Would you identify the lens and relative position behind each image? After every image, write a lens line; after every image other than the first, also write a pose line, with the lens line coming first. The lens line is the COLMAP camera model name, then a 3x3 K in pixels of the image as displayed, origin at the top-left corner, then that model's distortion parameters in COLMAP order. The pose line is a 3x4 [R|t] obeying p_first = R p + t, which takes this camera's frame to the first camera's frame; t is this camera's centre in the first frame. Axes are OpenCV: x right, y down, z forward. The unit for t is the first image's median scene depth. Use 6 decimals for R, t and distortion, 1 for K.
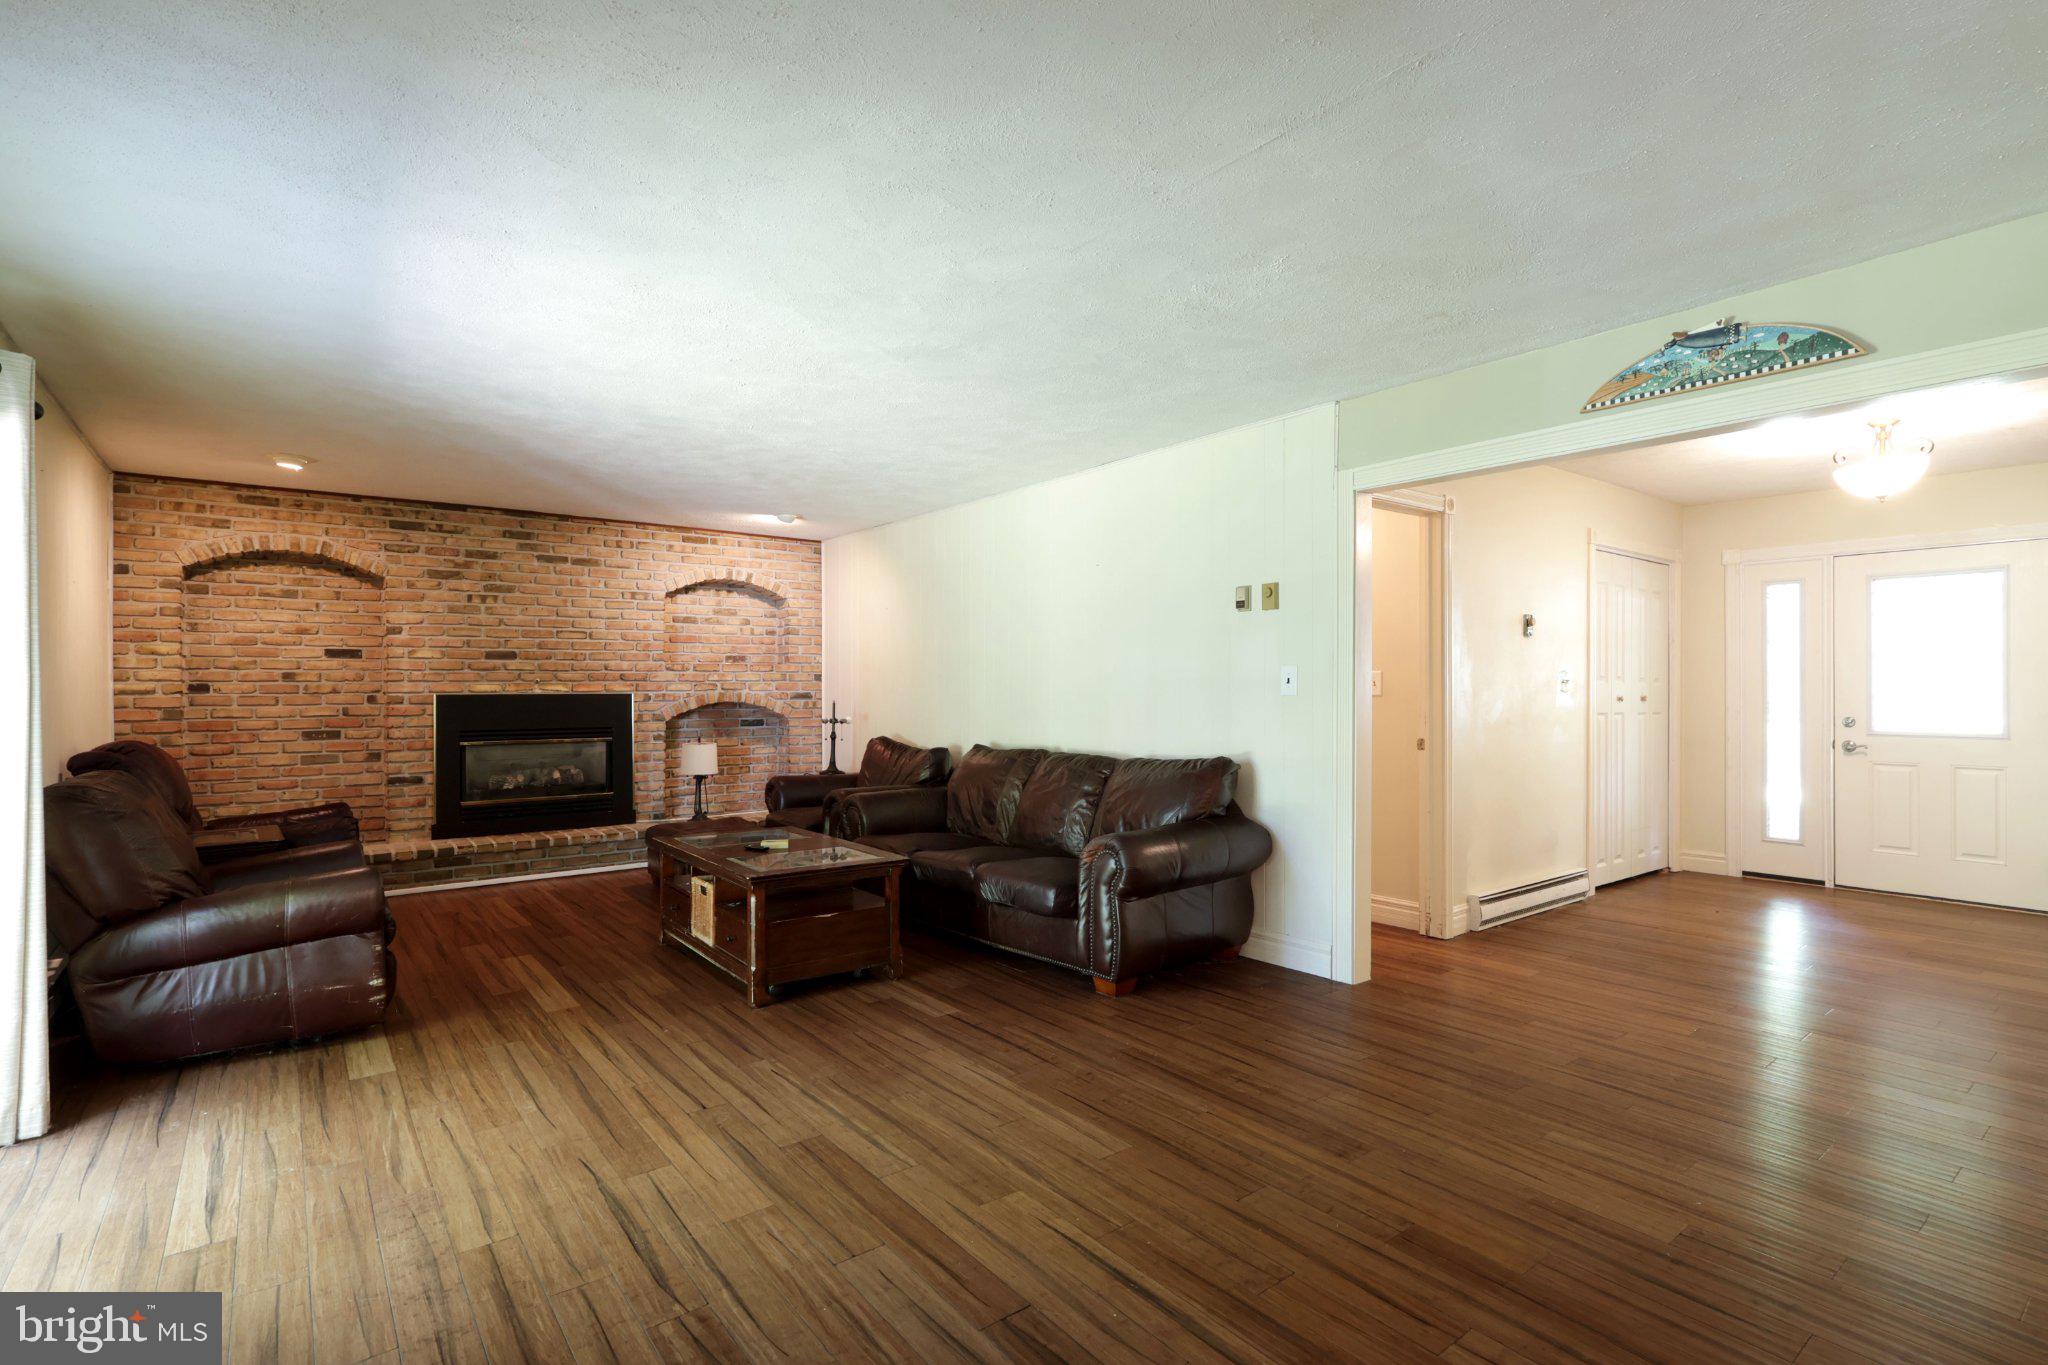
lens RADIAL K [[954.9, 0, 1017.9], [0, 954.9, 688.5], [0, 0, 1]] dist [0.001099, -0.002048]
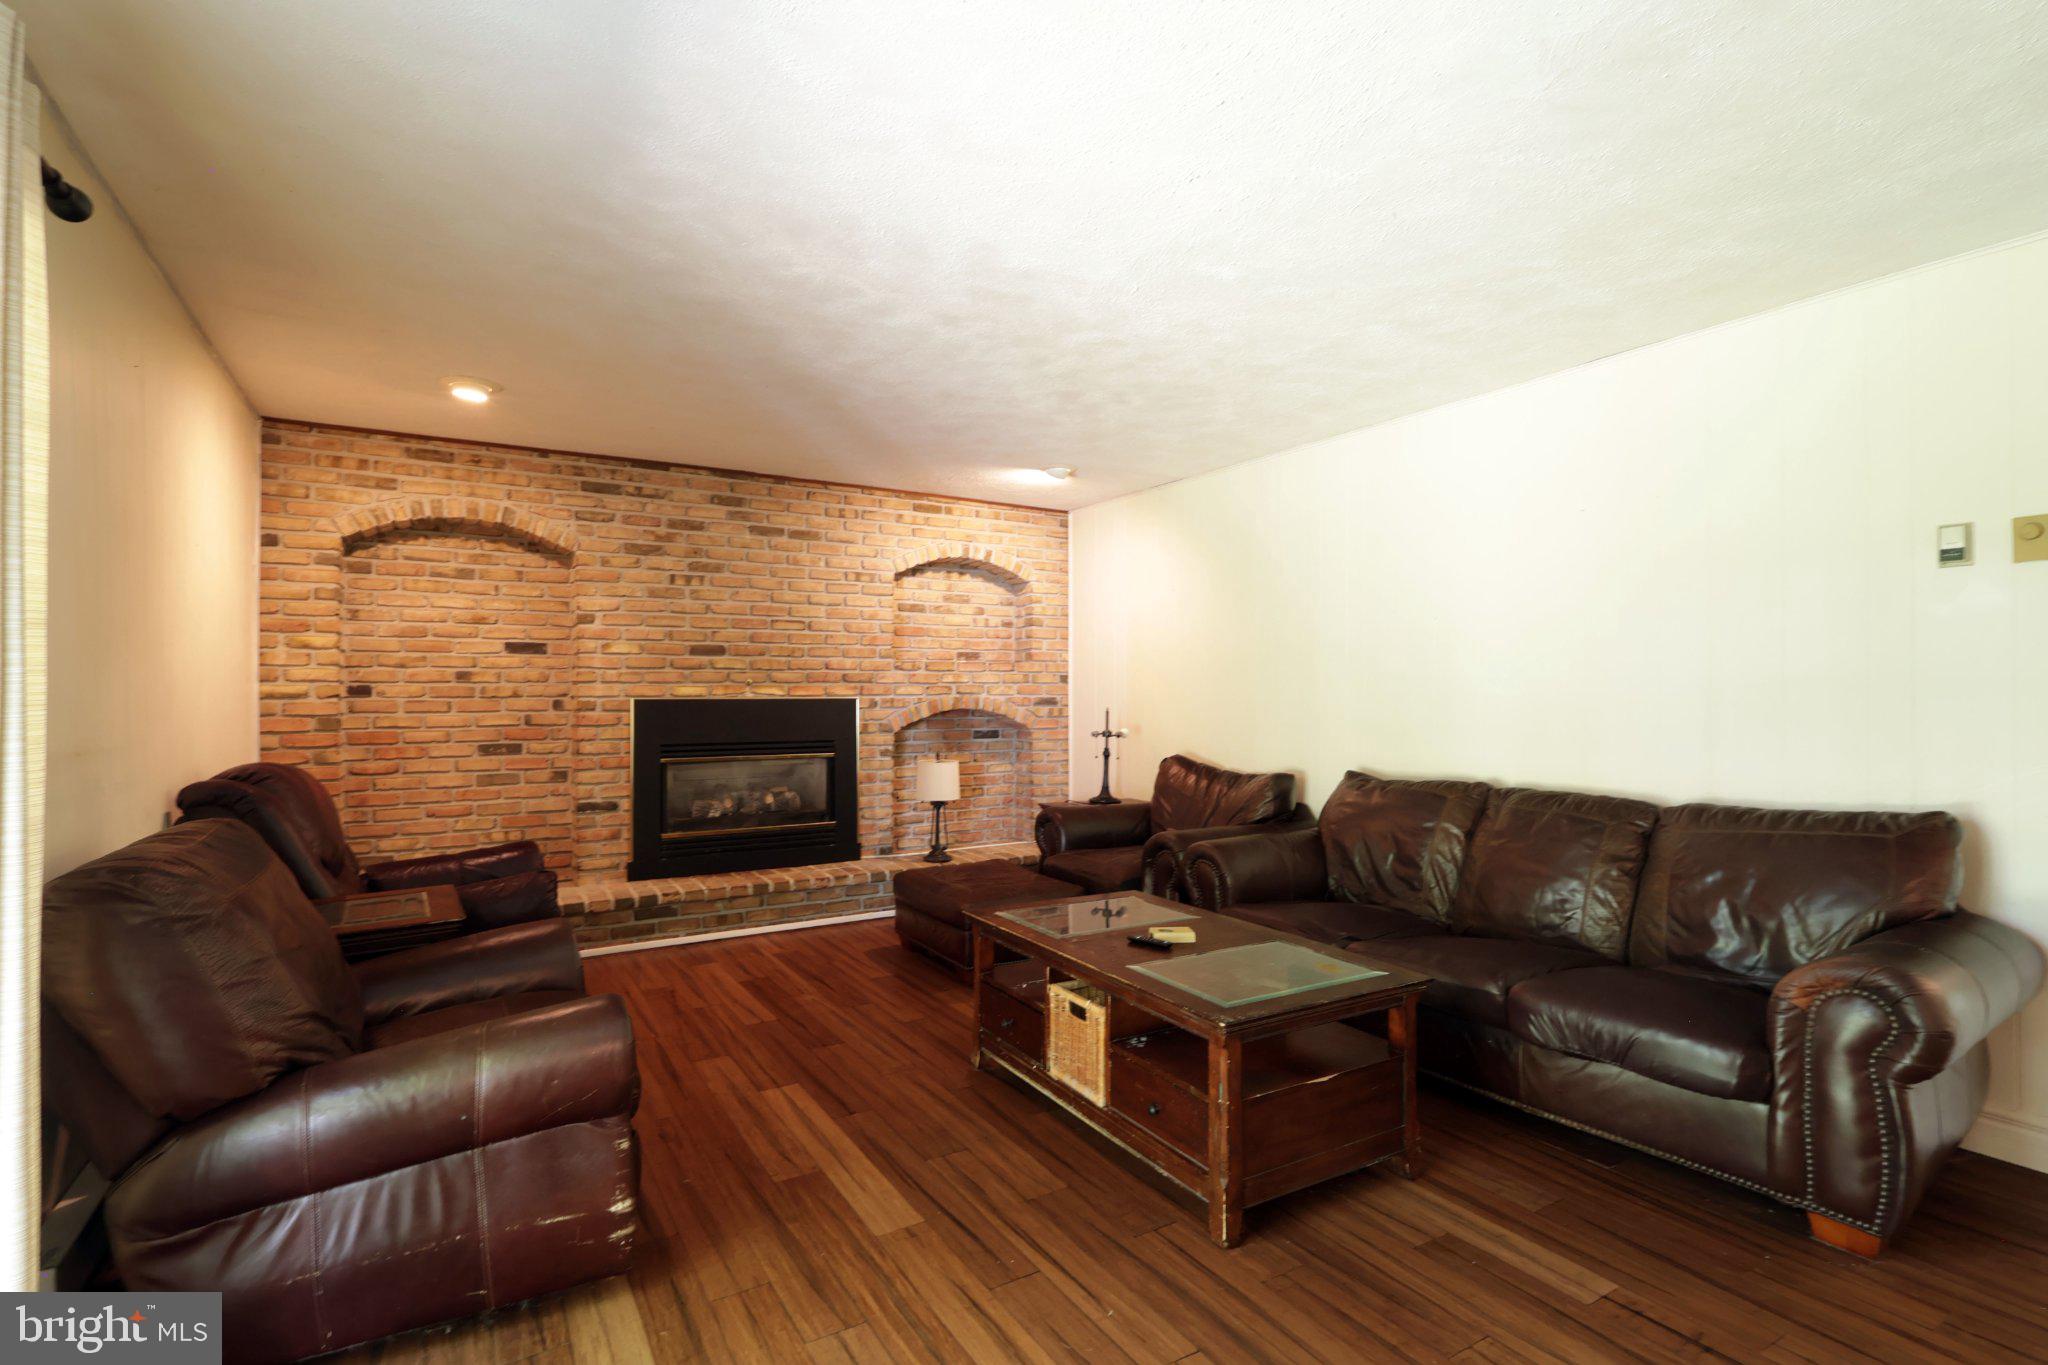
lens RADIAL K [[954.9, 0, 1021.5], [0, 954.9, 685.4], [0, 0, 1]] dist [0.001099, -0.002048]
pose [[0.993589, 0.001559, -0.113044, -0.223173], [-0.002431, 0.999968, -0.007575, -0.000066], [0.113028, 0.007802, 0.993561, 0.275888]]
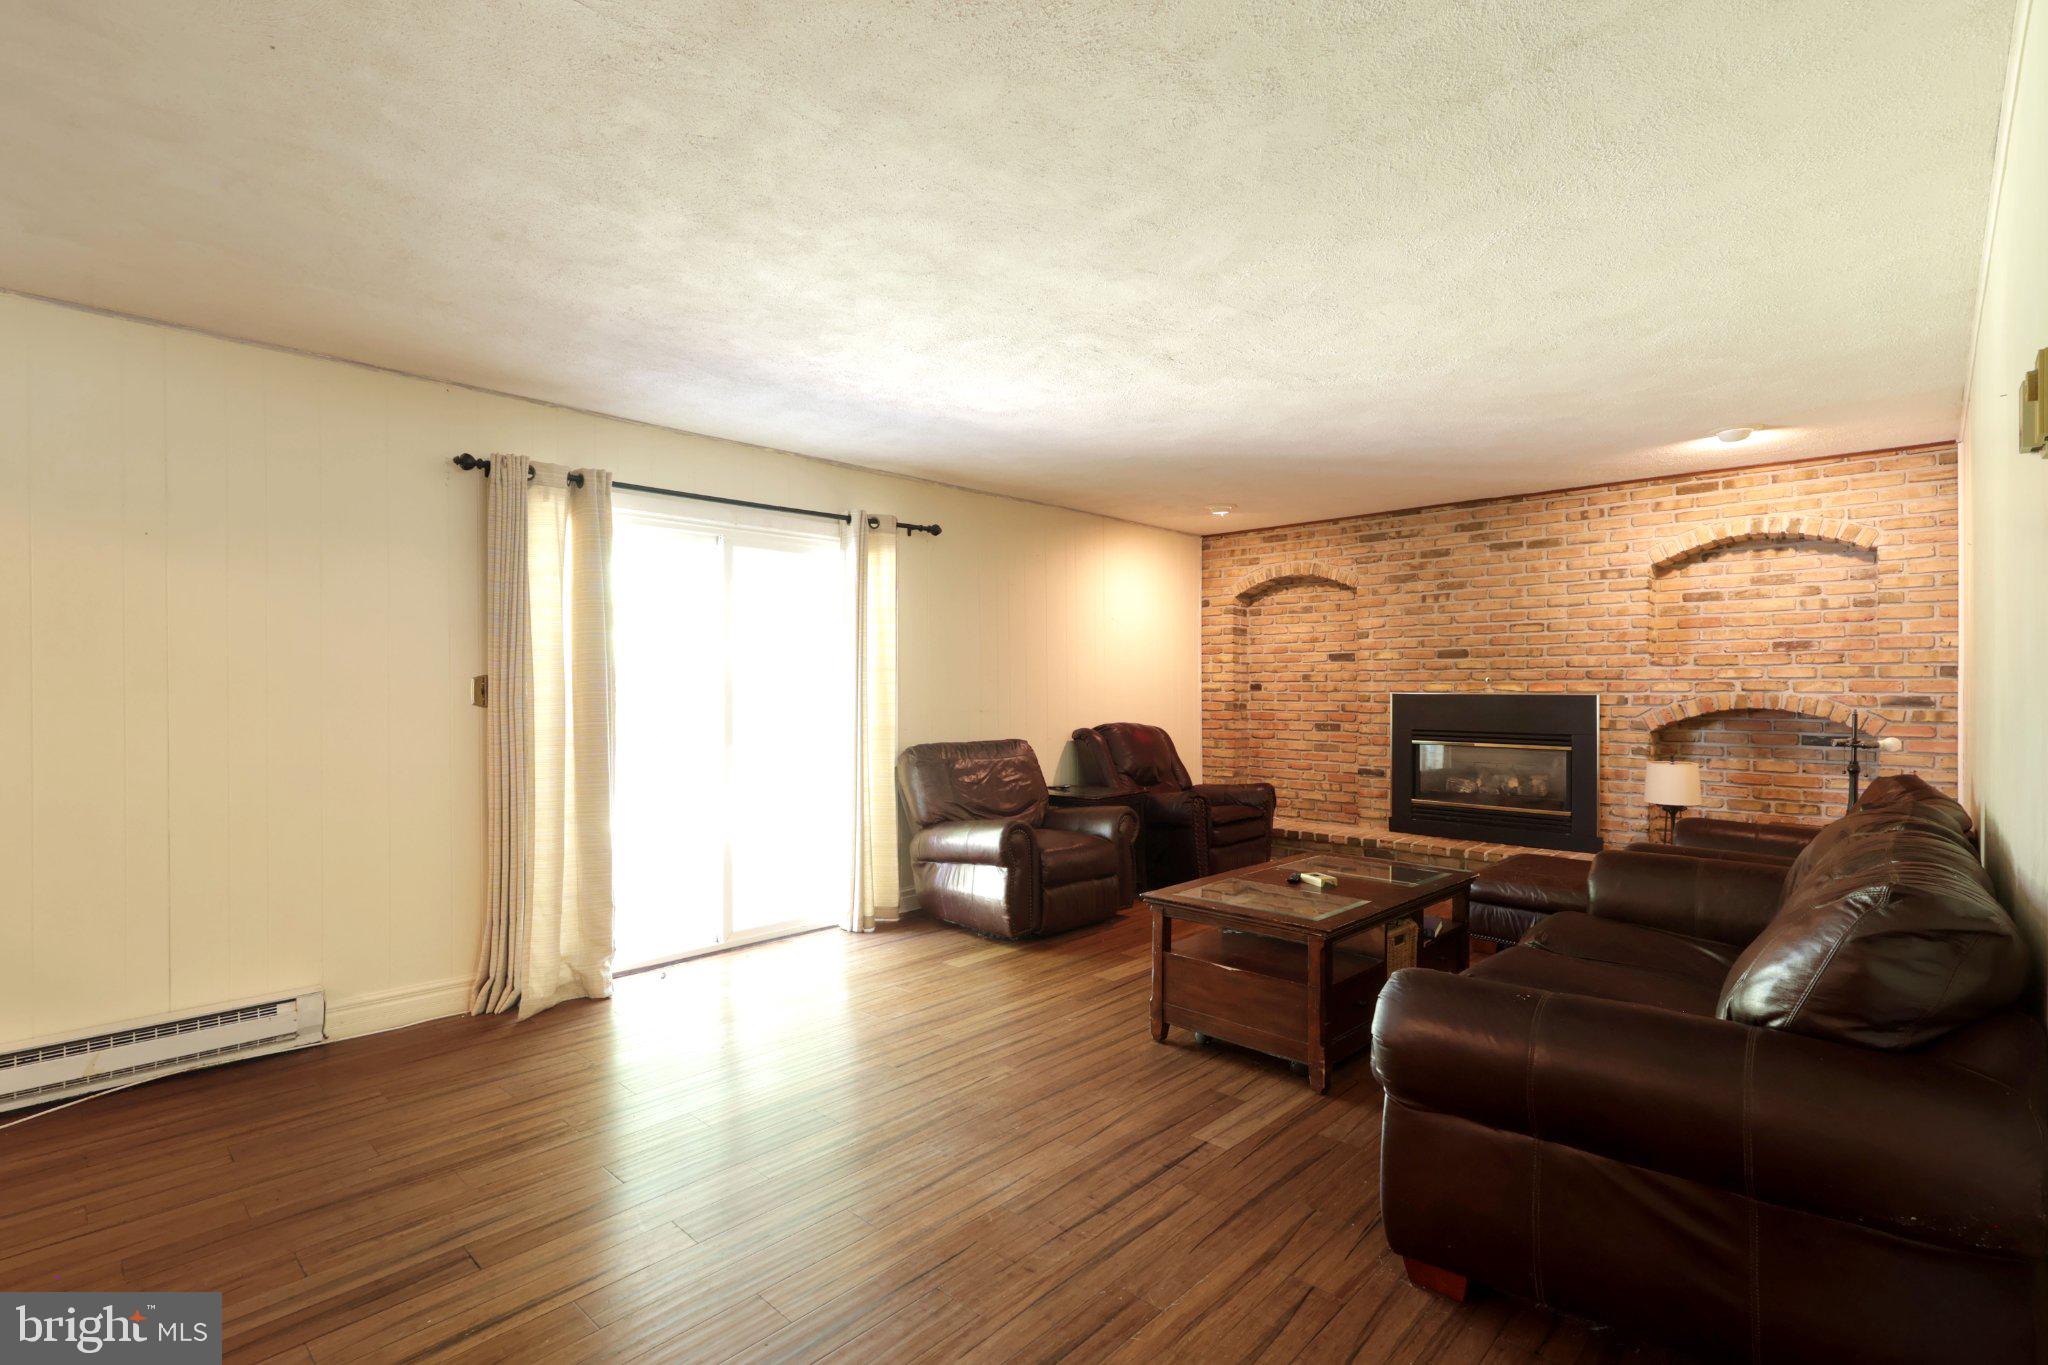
lens RADIAL K [[954.9, 0, 1026.4], [0, 954.9, 677.7], [0, 0, 1]] dist [0.001099, -0.002048]
pose [[0.165646, -0.005754, -0.986169, 0.407871], [-0.000478, 0.999982, -0.005915, -0.005587], [0.986185, 0.001451, 0.165640, 0.485734]]
